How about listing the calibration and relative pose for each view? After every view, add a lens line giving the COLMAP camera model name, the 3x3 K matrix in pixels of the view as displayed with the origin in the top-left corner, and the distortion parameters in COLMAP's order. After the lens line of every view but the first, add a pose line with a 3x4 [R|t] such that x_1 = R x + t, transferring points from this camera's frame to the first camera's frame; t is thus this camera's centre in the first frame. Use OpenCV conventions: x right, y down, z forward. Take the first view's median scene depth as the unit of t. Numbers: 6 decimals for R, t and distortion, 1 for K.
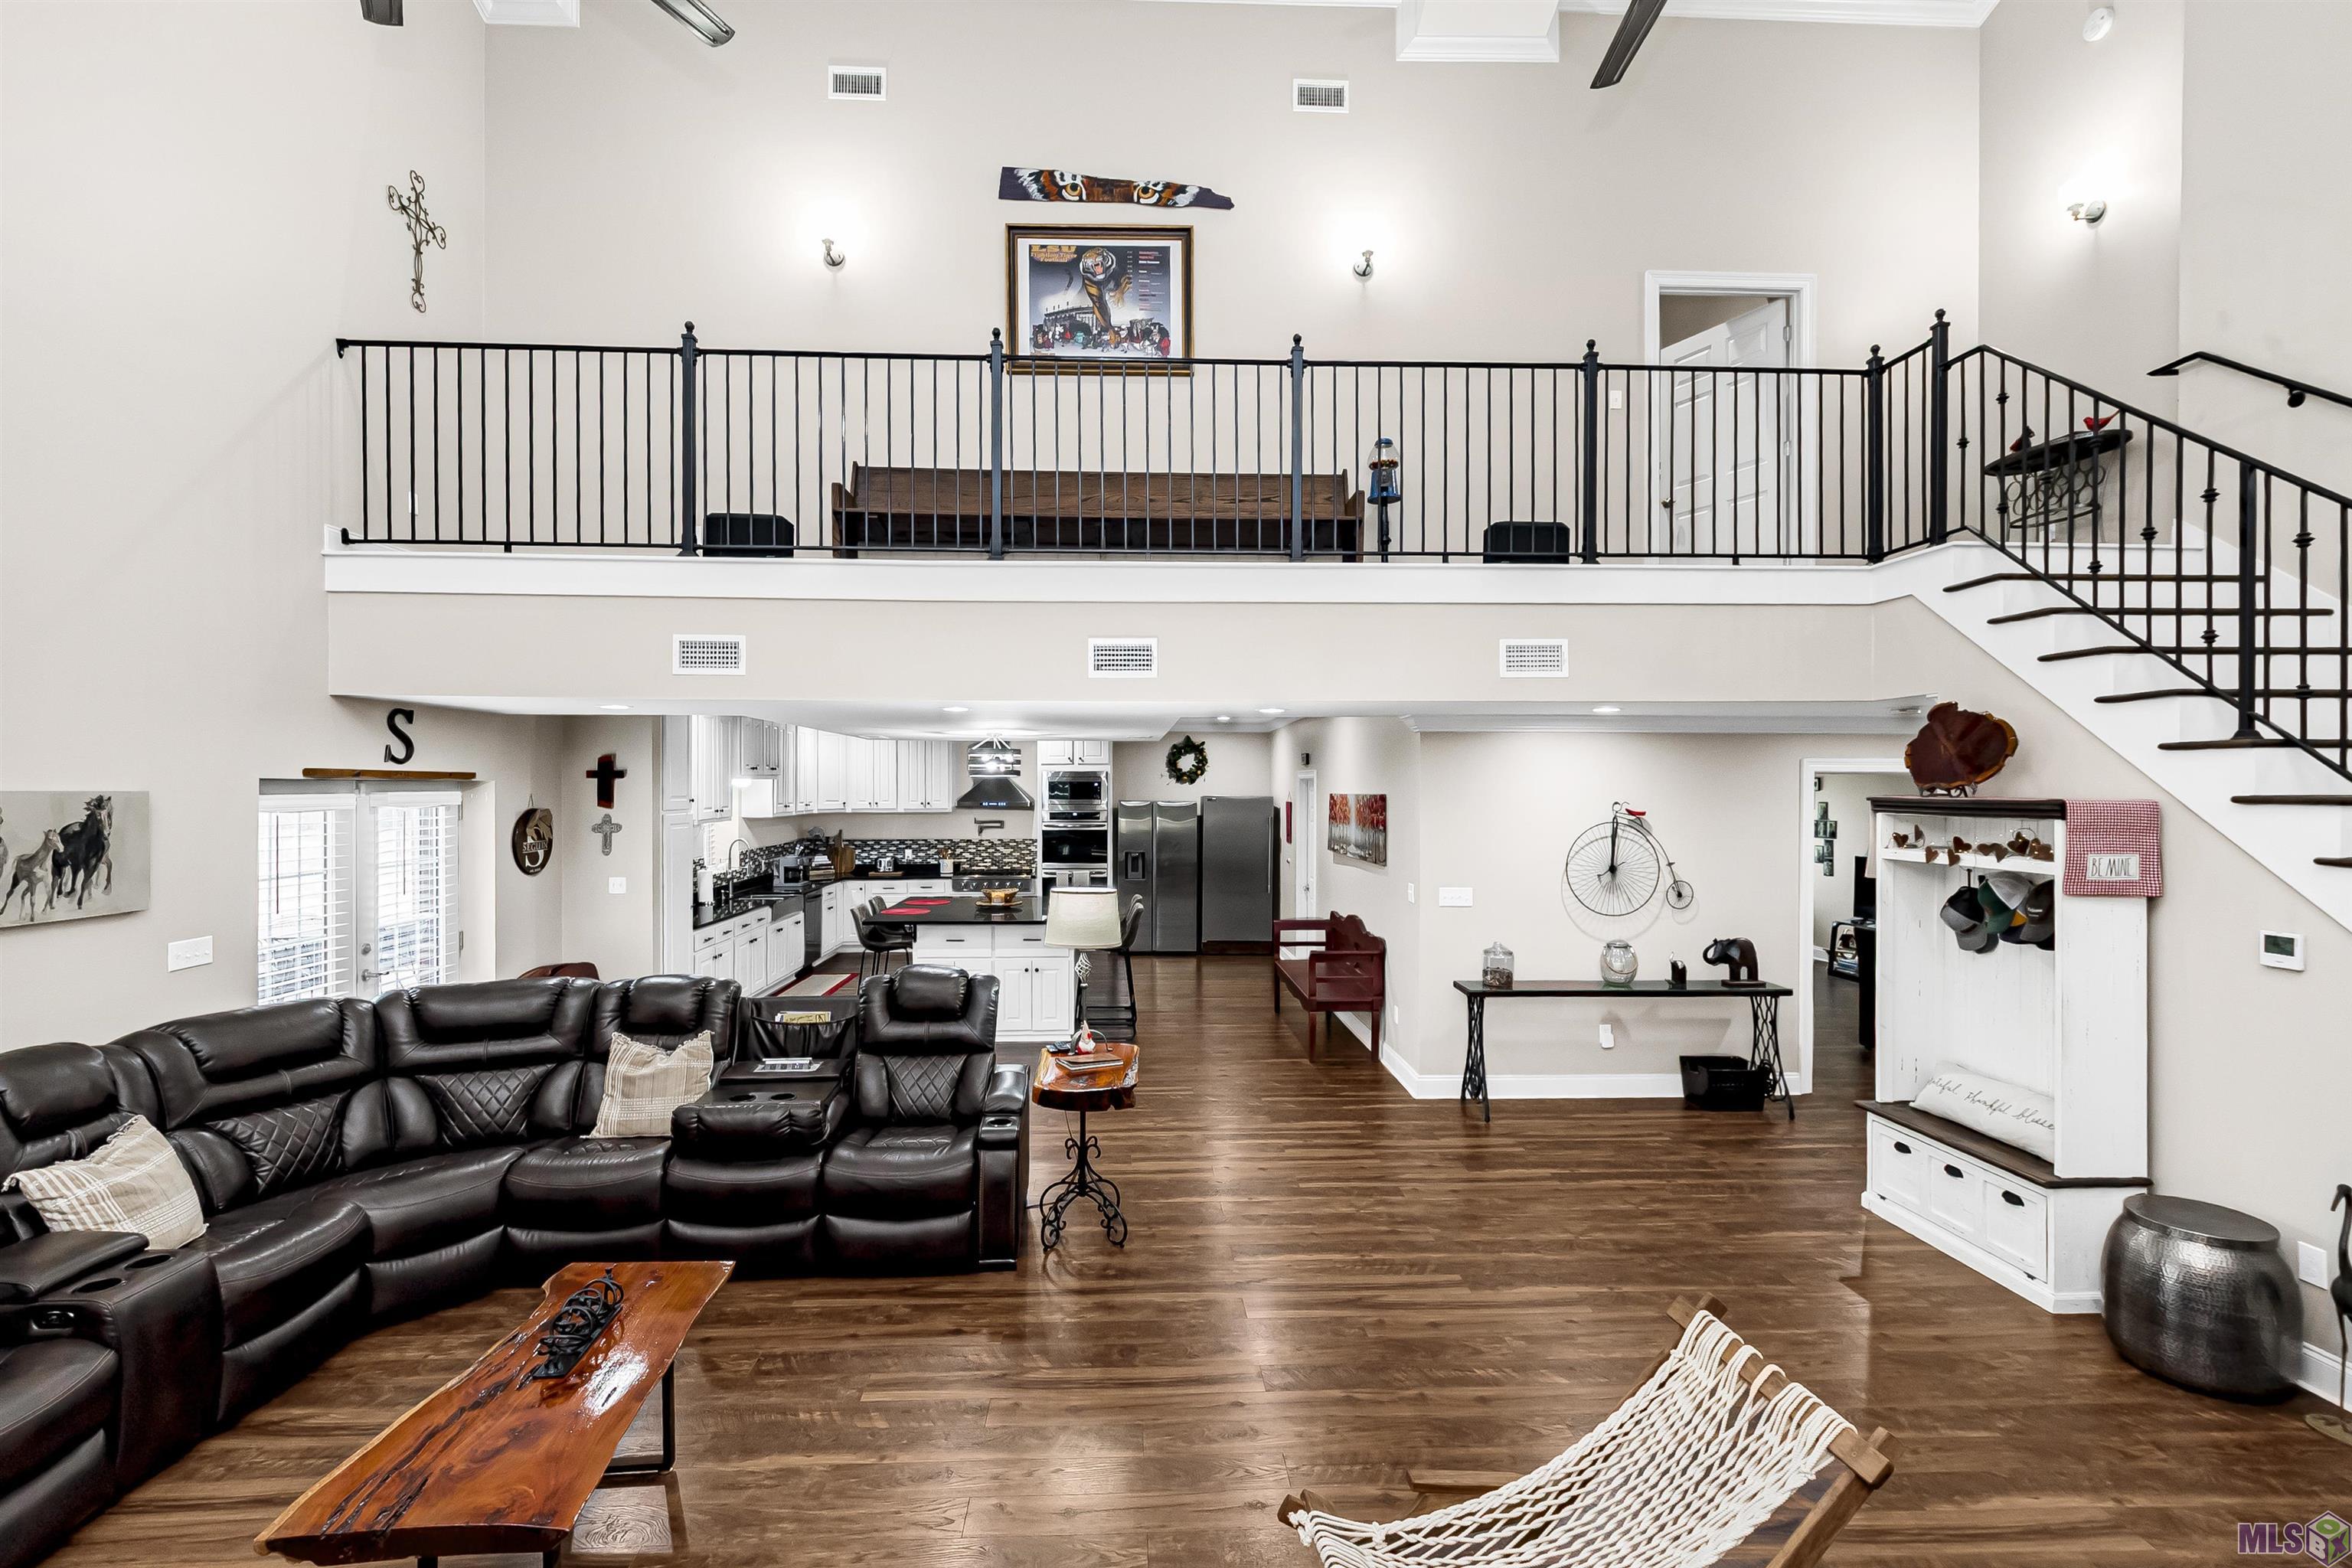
lens RADIAL K [[1067.7, 0, 1162.9], [0, 1067.7, 784.4], [0, 0, 1]] dist [-0.006317, 0.002486]
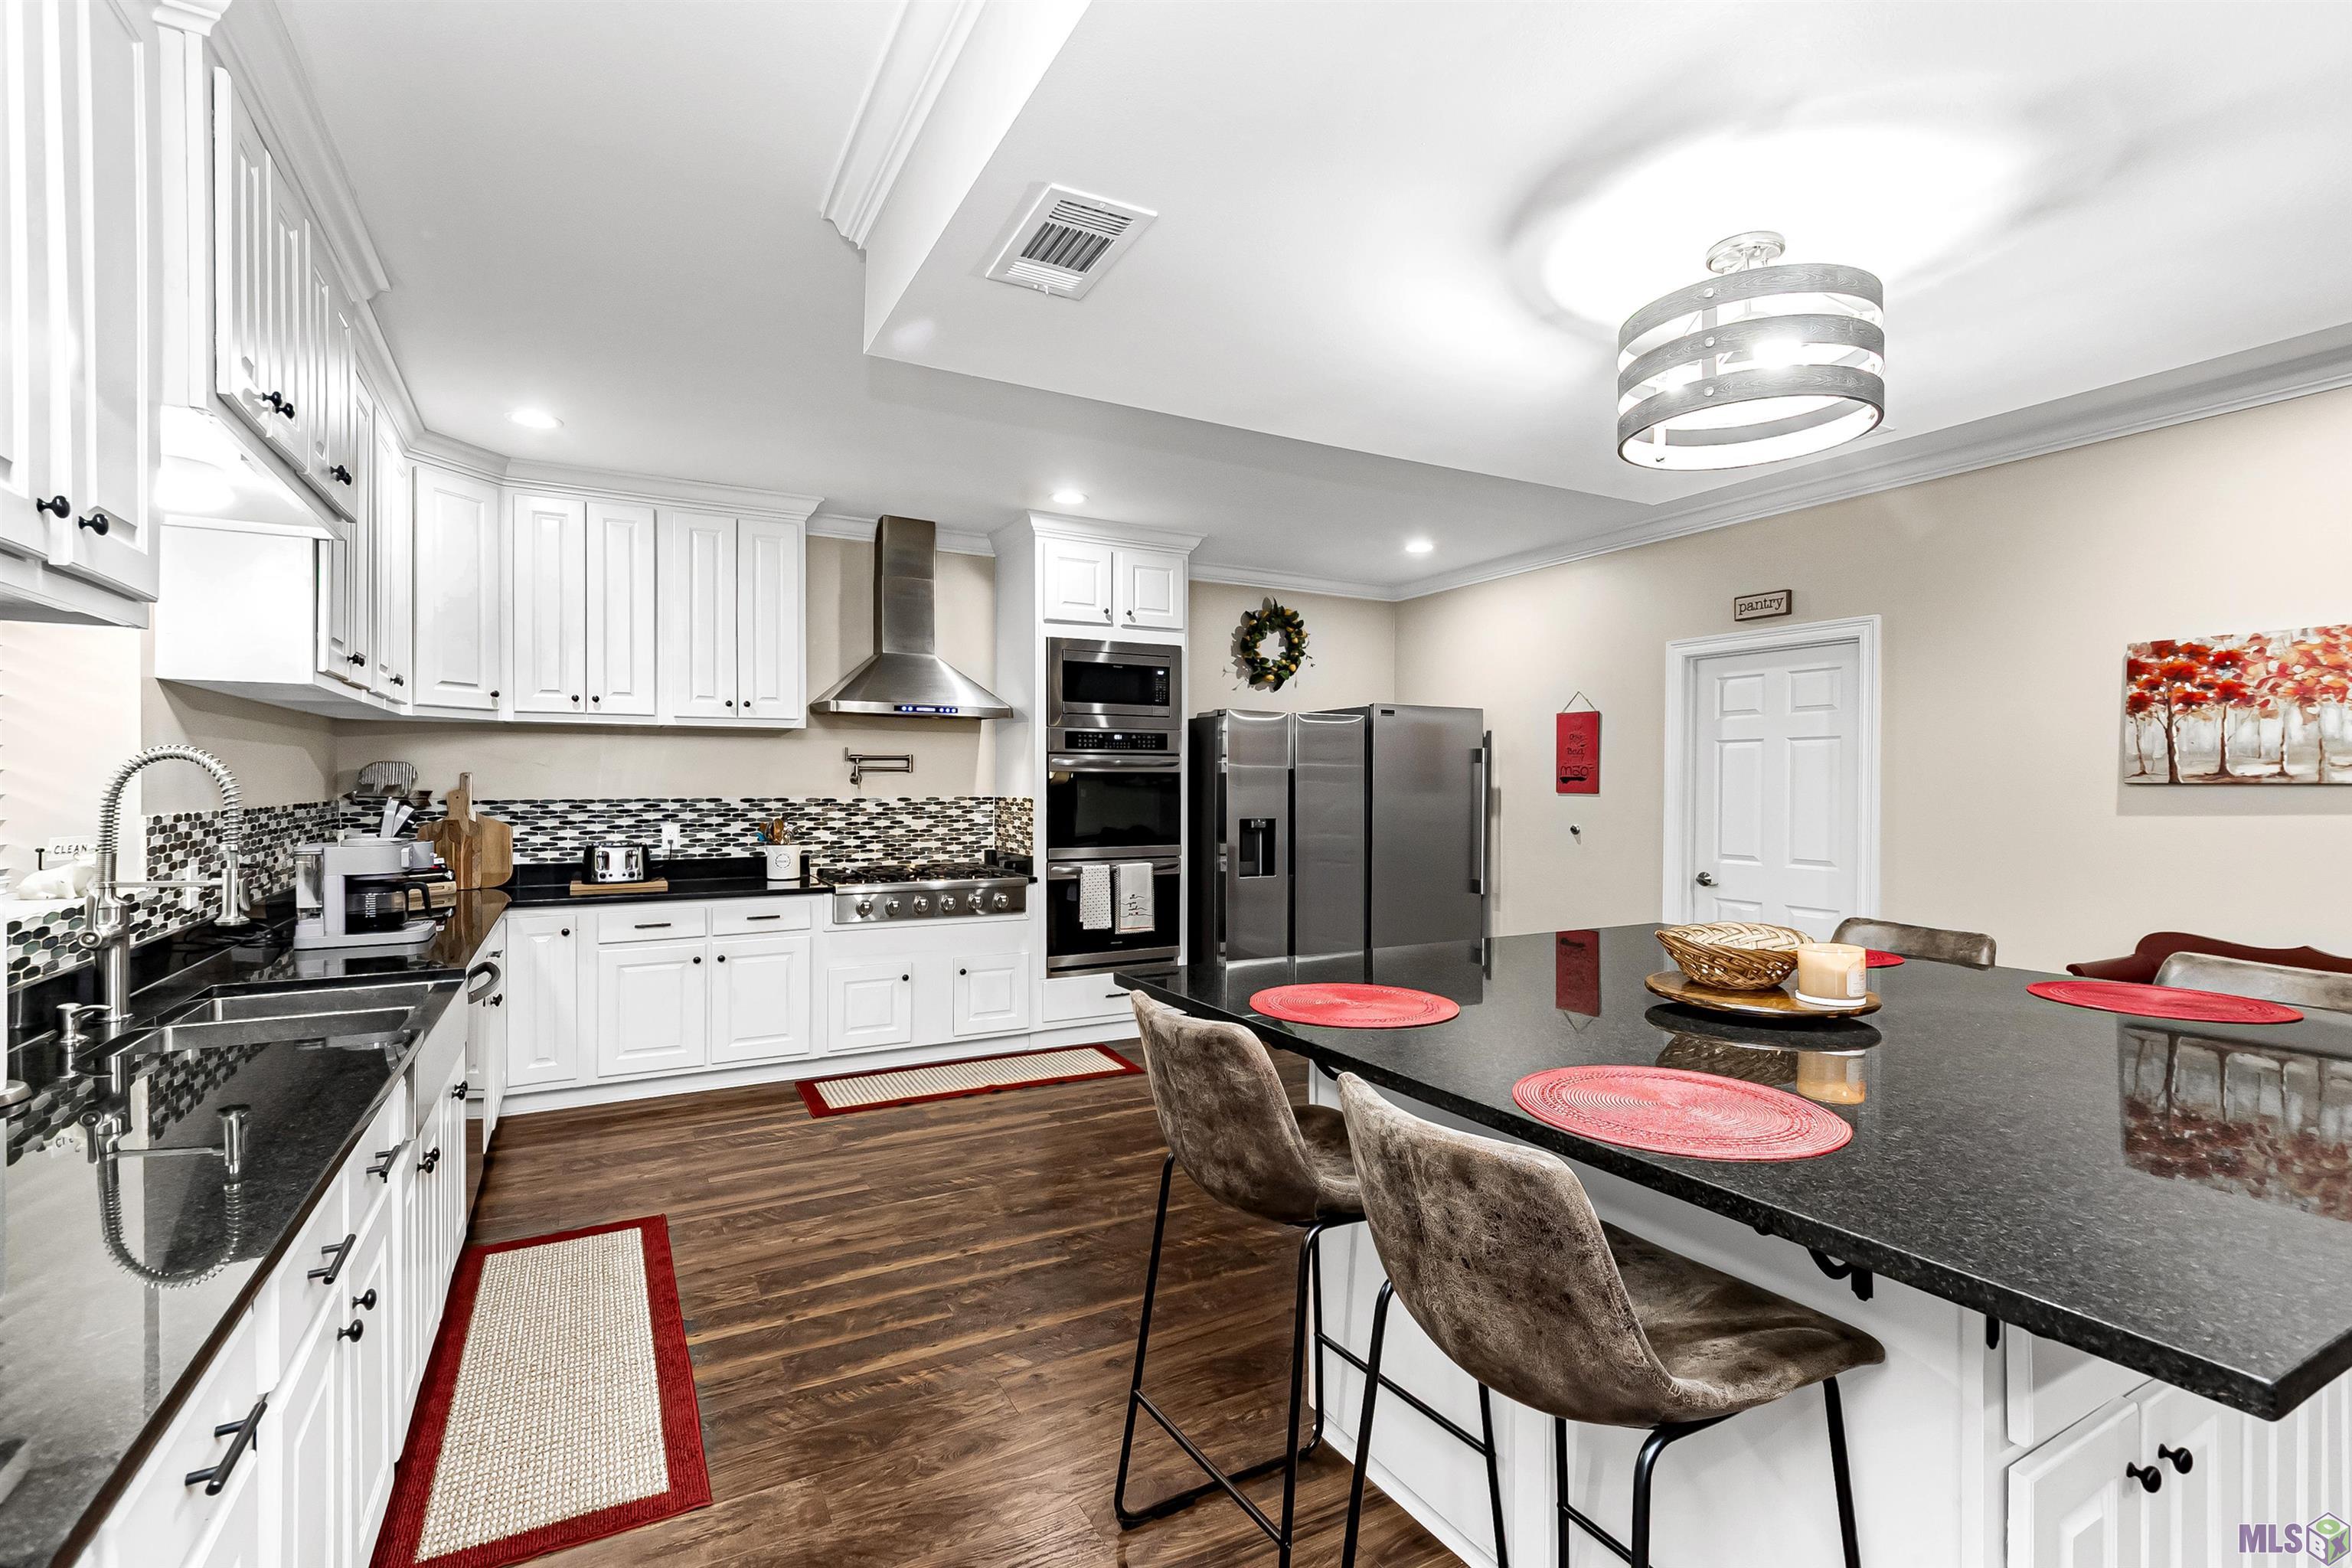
lens RADIAL K [[1067.7, 0, 1174.0], [0, 1067.7, 781.1], [0, 0, 1]] dist [-0.006317, 0.002486]
pose [[0.898956, 0.005409, 0.438006, -0.489917], [-0.005024, 0.999985, -0.002039, 0.090040], [-0.438011, -0.000368, 0.898970, 1.133834]]
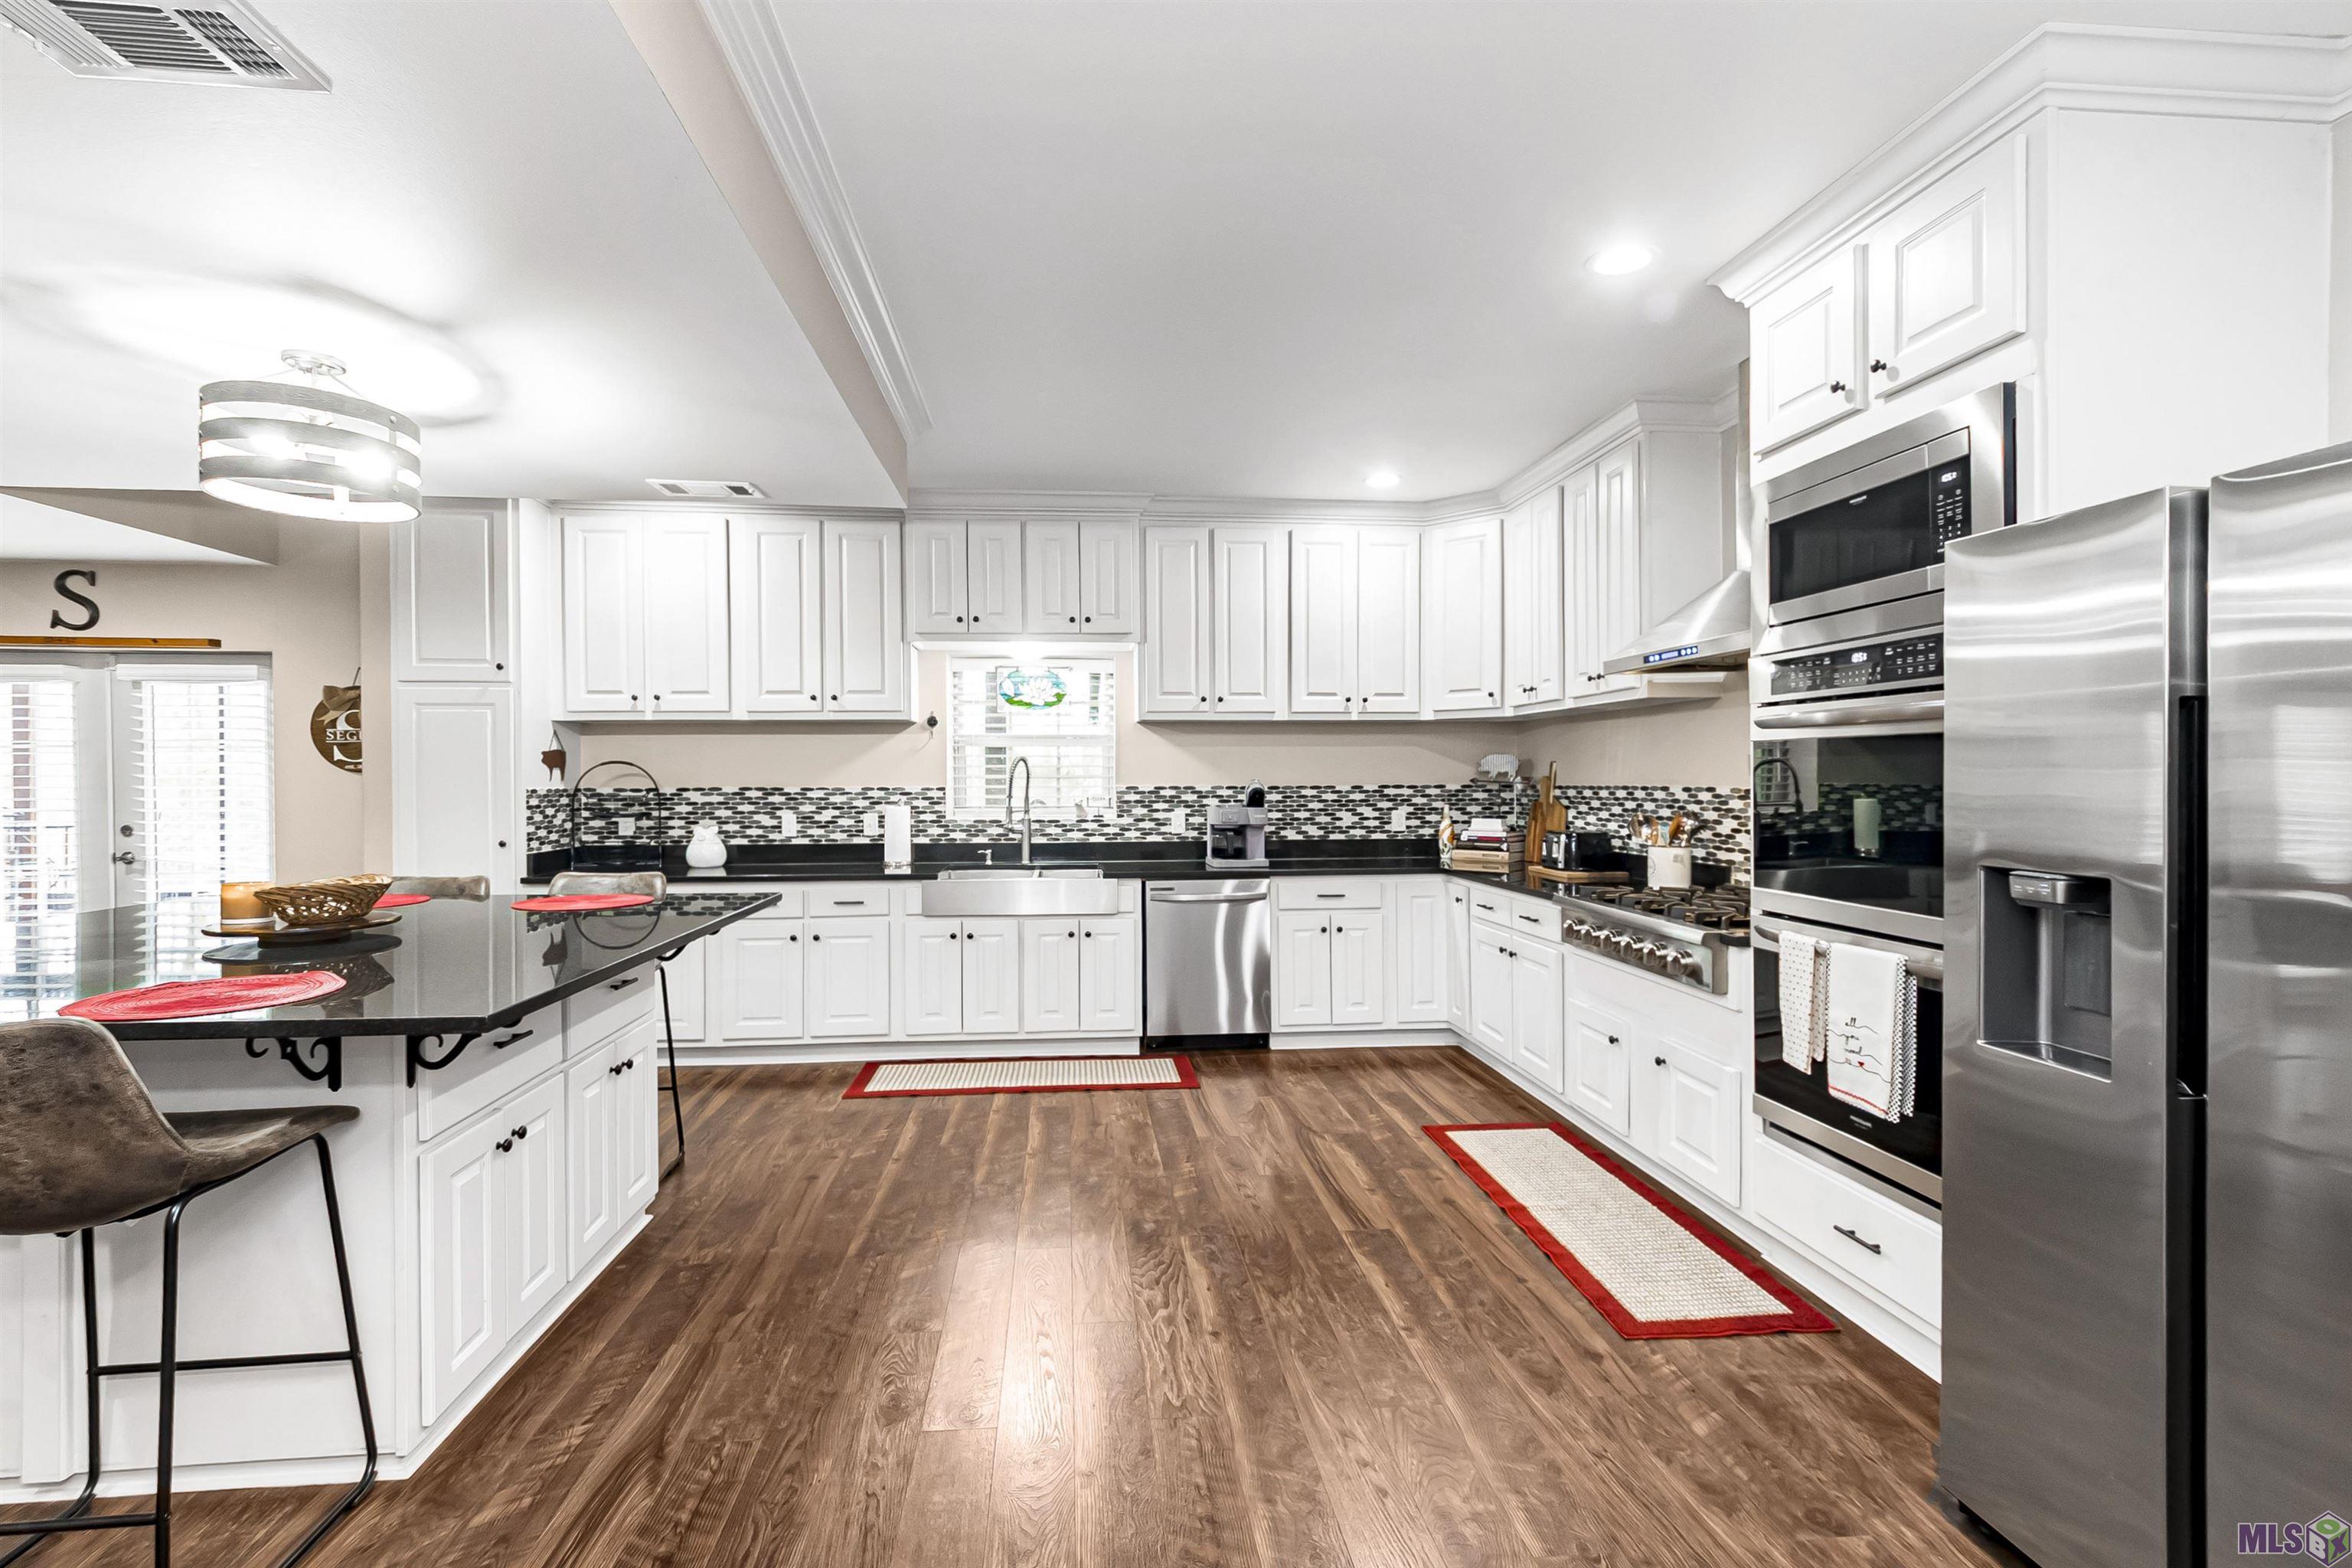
lens RADIAL K [[1067.7, 0, 1153.7], [0, 1067.7, 783.8], [0, 0, 1]] dist [-0.006317, 0.002486]
pose [[0.021396, 0.009299, -0.999728, 0.214601], [0.000979, 0.999956, 0.009322, 0.094415], [0.999771, -0.001179, 0.021386, 1.660197]]
